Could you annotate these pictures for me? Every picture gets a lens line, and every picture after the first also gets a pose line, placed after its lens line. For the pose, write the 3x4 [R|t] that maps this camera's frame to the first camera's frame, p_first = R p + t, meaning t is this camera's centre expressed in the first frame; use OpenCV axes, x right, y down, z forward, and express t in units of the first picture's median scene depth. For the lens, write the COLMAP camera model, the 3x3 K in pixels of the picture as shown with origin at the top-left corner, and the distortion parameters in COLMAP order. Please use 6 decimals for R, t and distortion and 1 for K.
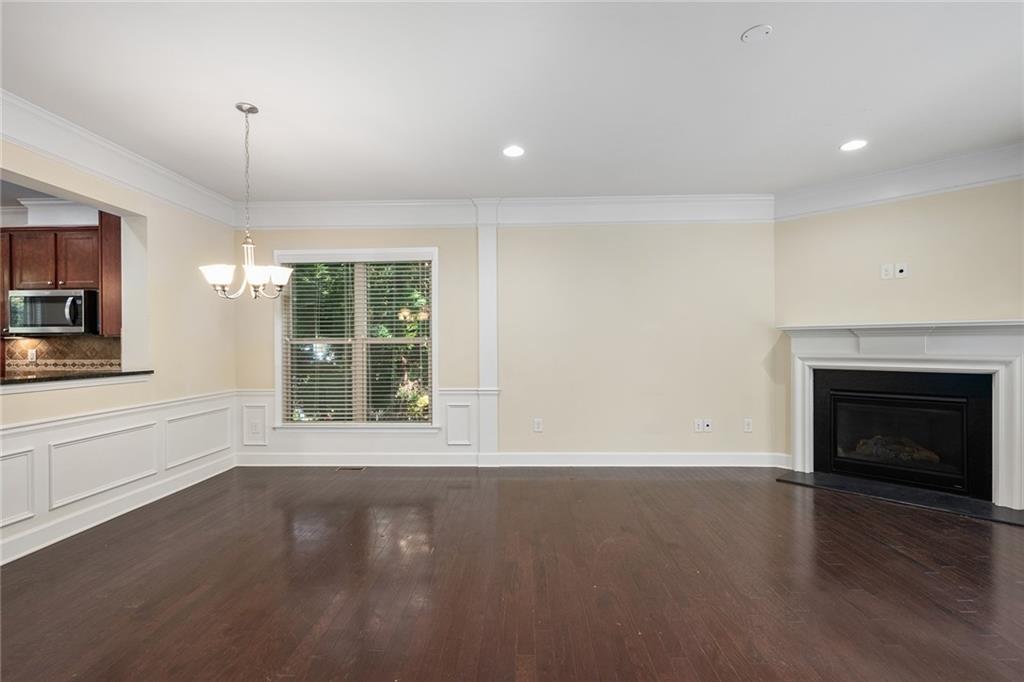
lens RADIAL K [[463.2, 0, 514.1], [0, 463.2, 345.0], [0, 0, 1]] dist [0.005343, -0.000850]
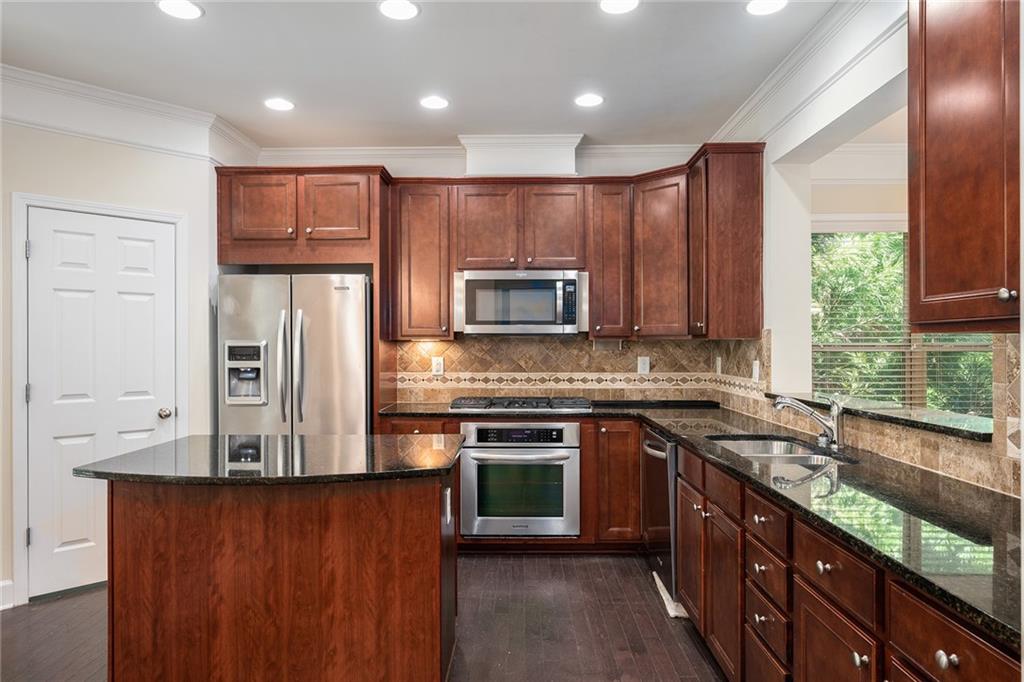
lens RADIAL K [[639.8, 0, 513.0], [0, 639.8, 346.0], [0, 0, 1]] dist [-0.005424, 0.004773]
pose [[0.999863, 0.005681, 0.015533, -1.036823], [-0.005686, 0.999984, 0.000286, -0.008319], [-0.015532, -0.000374, 0.999879, 0.070556]]
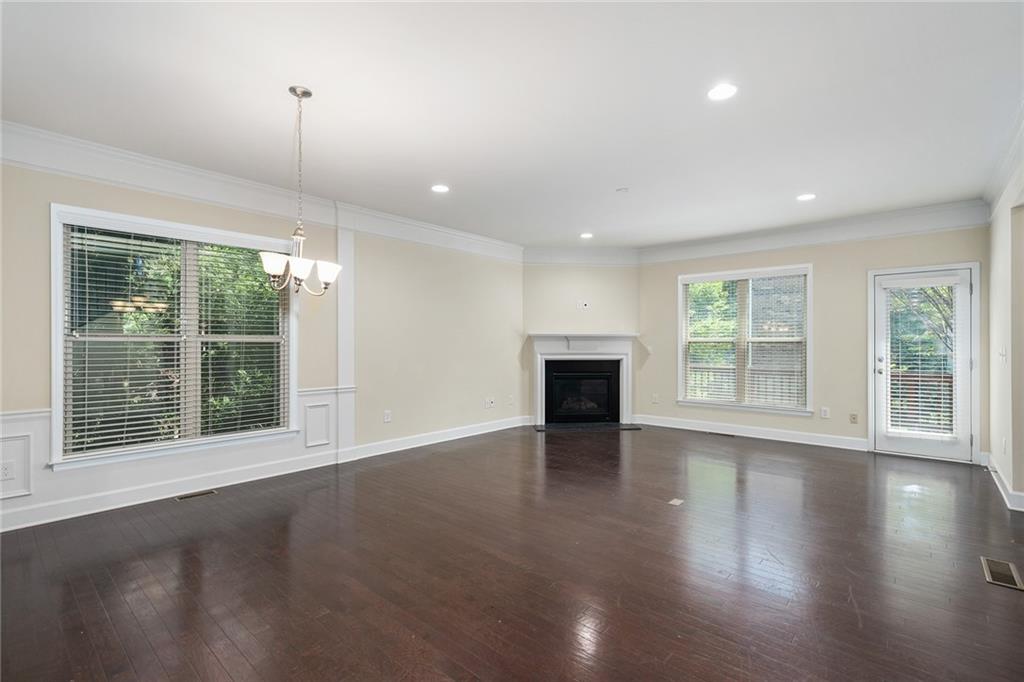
lens RADIAL K [[463.2, 0, 519.9], [0, 463.2, 338.2], [0, 0, 1]] dist [0.005343, -0.000850]
pose [[0.634428, 0.015952, 0.772817, -0.651237], [-0.004439, 0.999846, -0.016994, 0.002442], [-0.772969, 0.007351, 0.634401, 0.041718]]
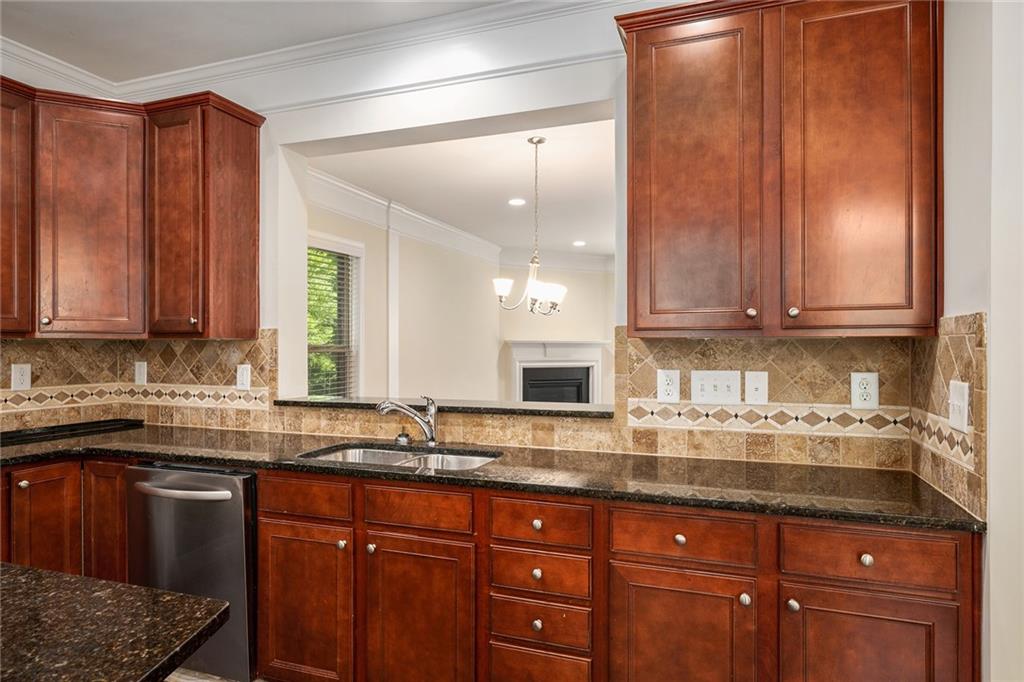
lens RADIAL K [[604.2, 0, 510.1], [0, 604.2, 345.2], [0, 0, 1]] dist [-0.000326, -0.002618]
pose [[0.315363, 0.008296, 0.948935, -1.256037], [-0.001286, 0.999965, -0.008315, -0.007385], [-0.948970, 0.001402, 0.315362, 0.395878]]
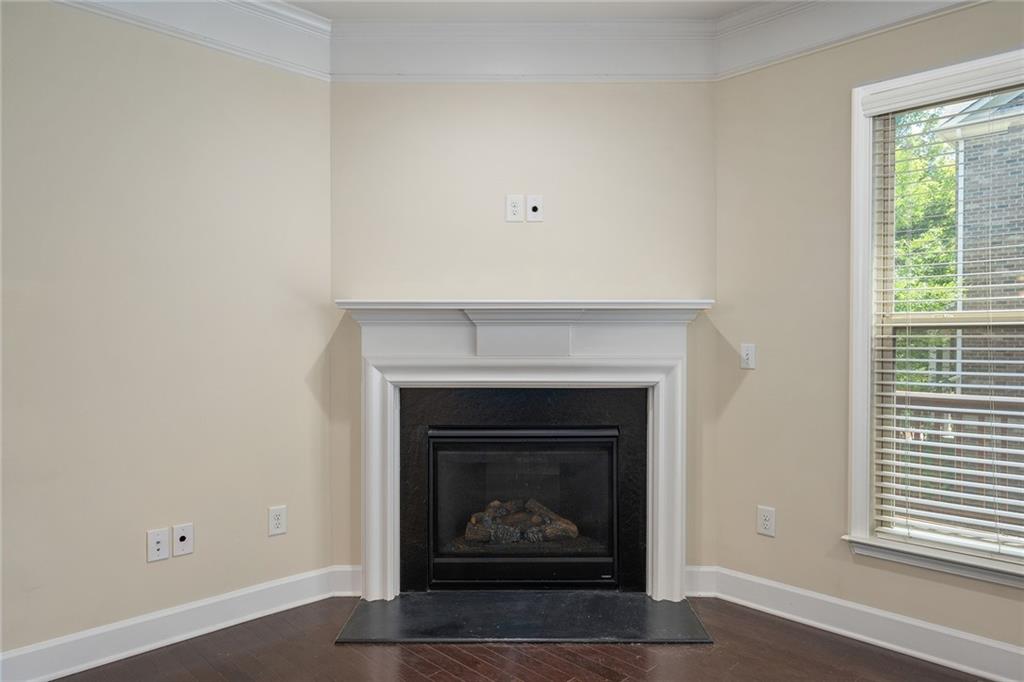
lens RADIAL K [[653.1, 0, 511.4], [0, 653.1, 341.6], [0, 0, 1]] dist [0.001385, -0.000493]
pose [[0.697528, 0.002289, 0.716554, 0.219847], [-0.002758, 0.999996, -0.000509, 0.001456], [-0.716552, -0.001621, 0.697532, 0.416857]]
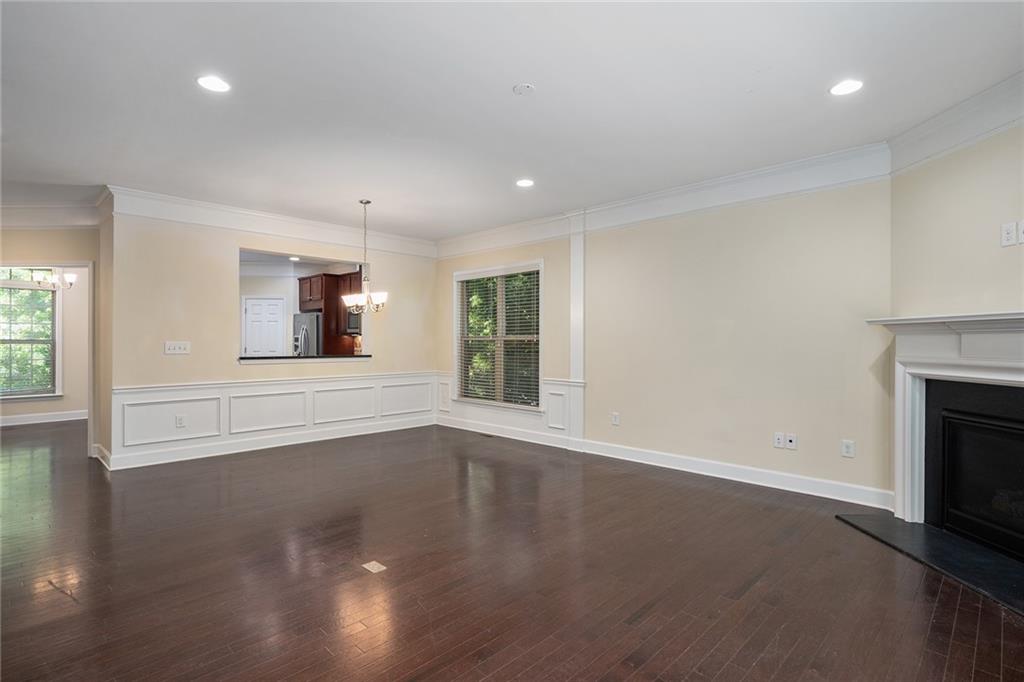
lens RADIAL K [[517.4, 0, 515.4], [0, 517.4, 343.1], [0, 0, 1]] dist [0.022628, 0.000626]
pose [[0.733511, 0.009774, -0.679607, 0.722164], [-0.005372, 0.999949, 0.008583, -0.006337], [0.679656, -0.002645, 0.733526, -0.013975]]
